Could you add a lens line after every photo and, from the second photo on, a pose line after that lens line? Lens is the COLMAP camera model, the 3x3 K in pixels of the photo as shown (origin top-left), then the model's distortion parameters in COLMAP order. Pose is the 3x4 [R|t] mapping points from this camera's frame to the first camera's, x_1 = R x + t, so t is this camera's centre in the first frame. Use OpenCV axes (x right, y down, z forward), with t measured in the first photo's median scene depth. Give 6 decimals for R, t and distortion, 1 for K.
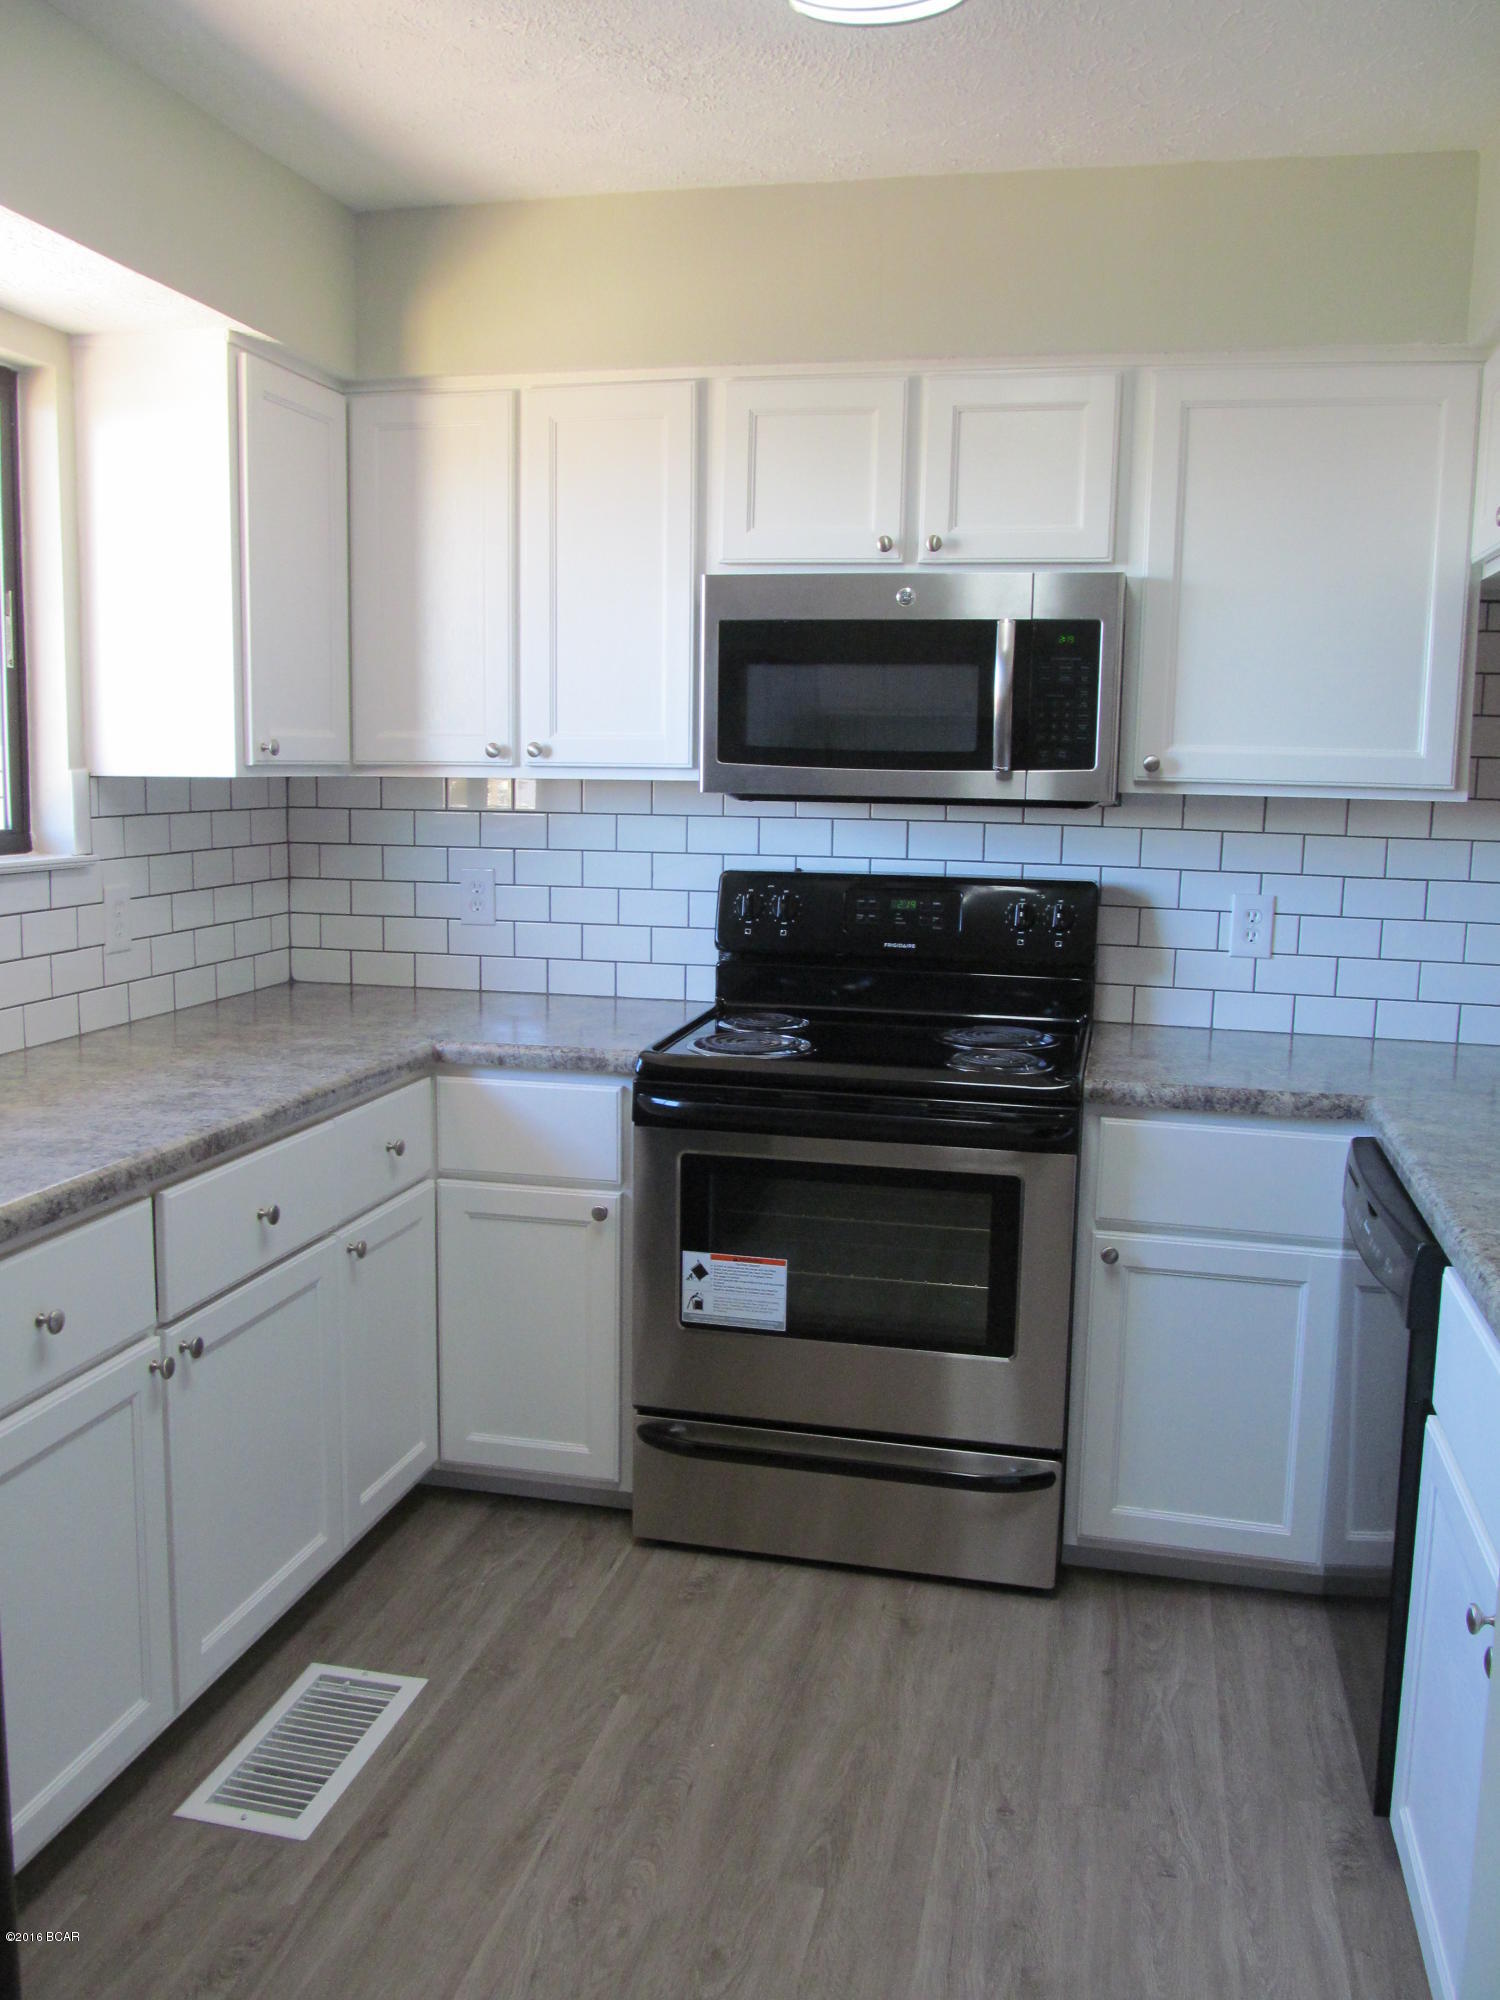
lens RADIAL K [[1645.5, 0, 731.4], [0, 1645.5, 972.6], [0, 0, 1]] dist [-0.067158, 0.034022]
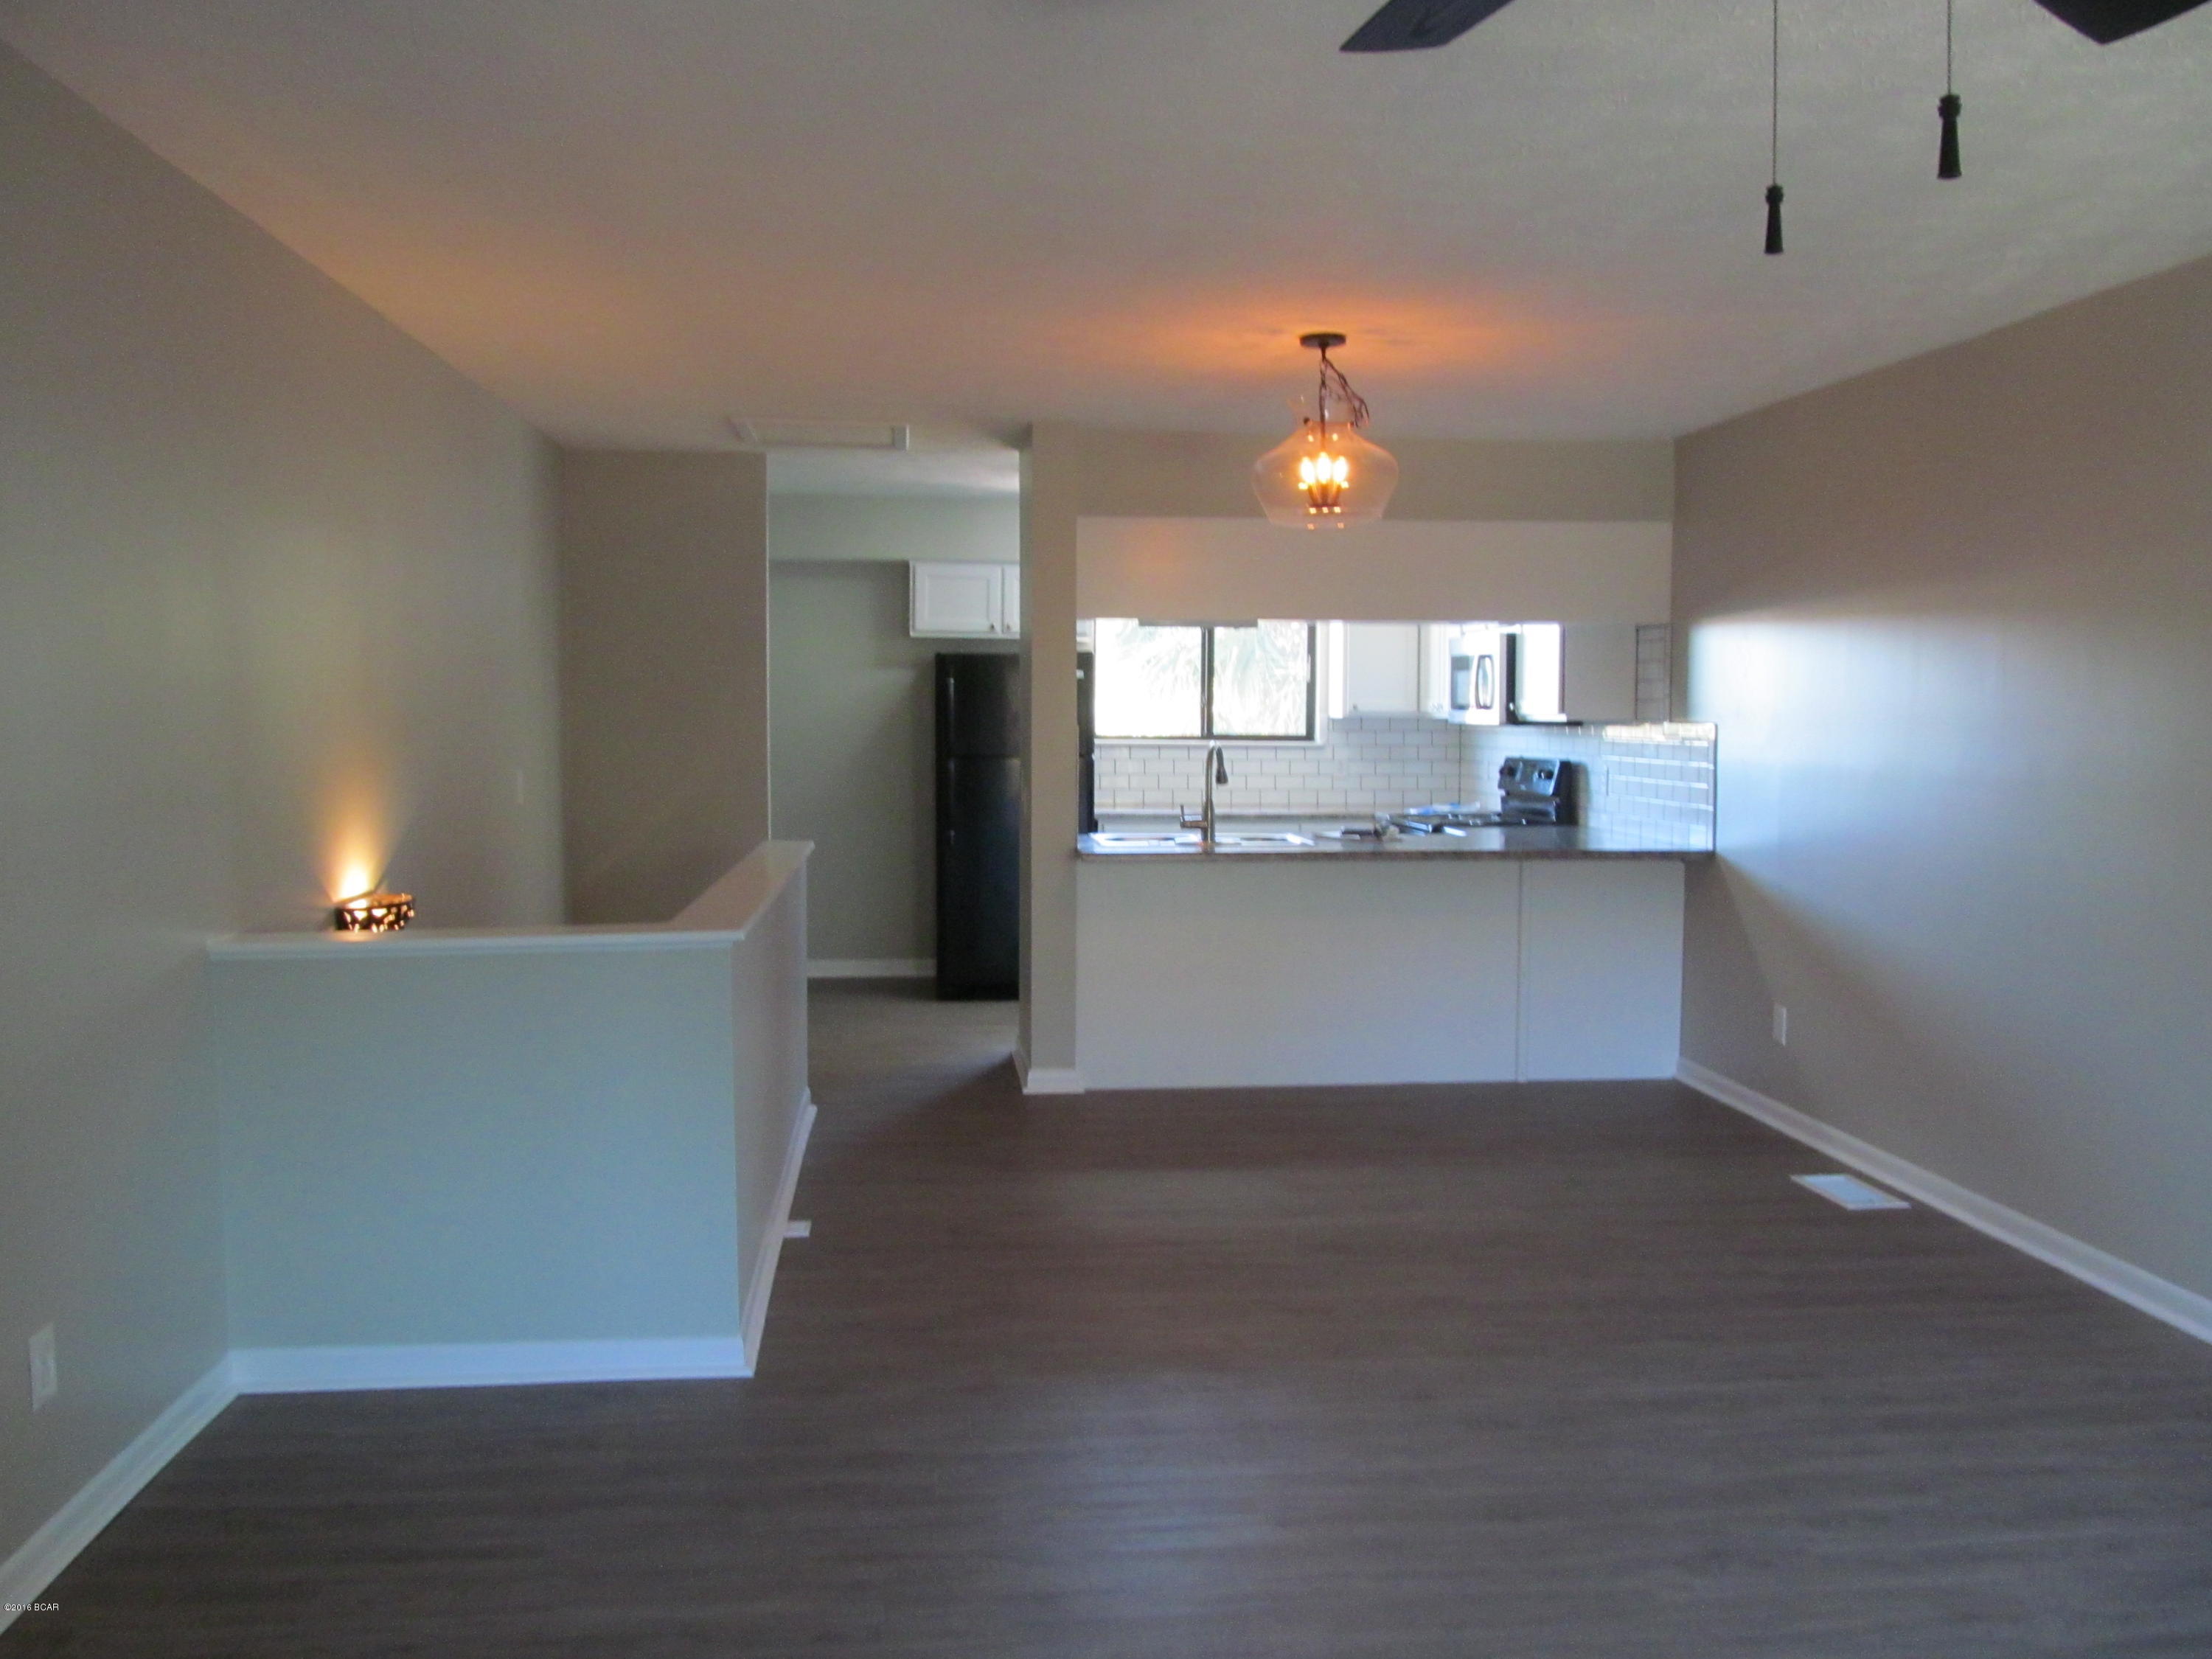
lens RADIAL K [[1812.7, 0, 1121.1], [0, 1812.7, 824.8], [0, 0, 1]] dist [-0.058665, 0.008283]
pose [[0.347246, 0.044835, -0.936701, 2.624299], [-0.118142, 0.992990, 0.003733, 0.107624], [0.930302, 0.109368, 0.350109, -0.478452]]
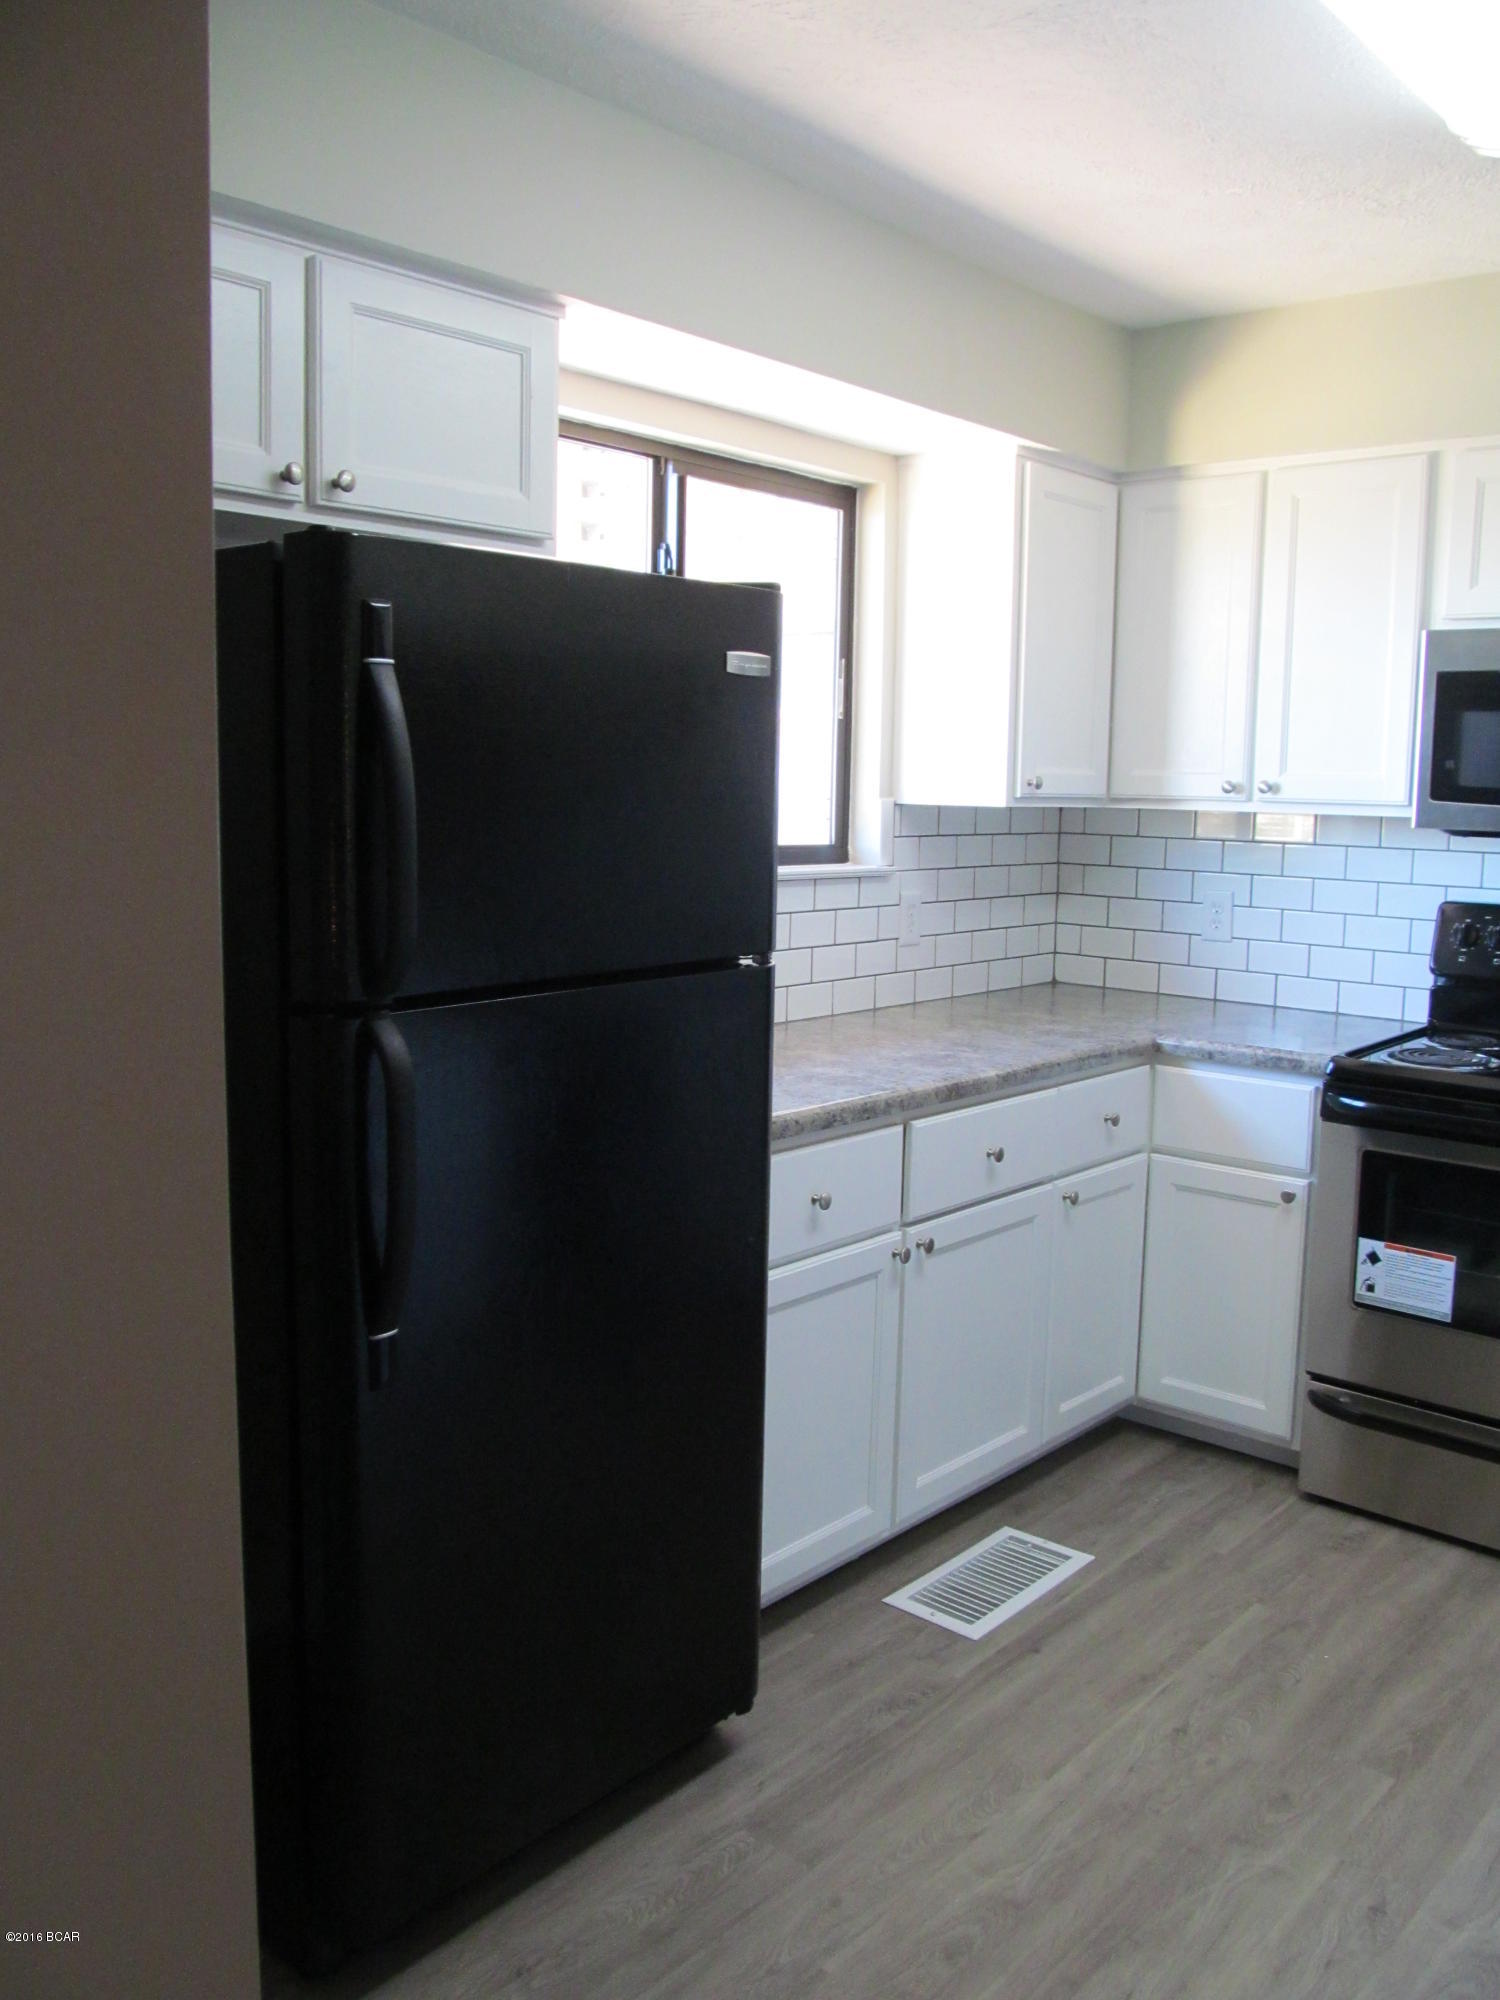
lens RADIAL K [[1639.0, 0, 748.5], [0, 1639.0, 986.9], [0, 0, 1]] dist [-0.058665, 0.008283]
pose [[0.882996, 0.062572, -0.465191, 0.106579], [-0.066386, 0.997760, 0.008197, 0.018134], [0.464662, 0.023644, 0.885172, -0.173872]]
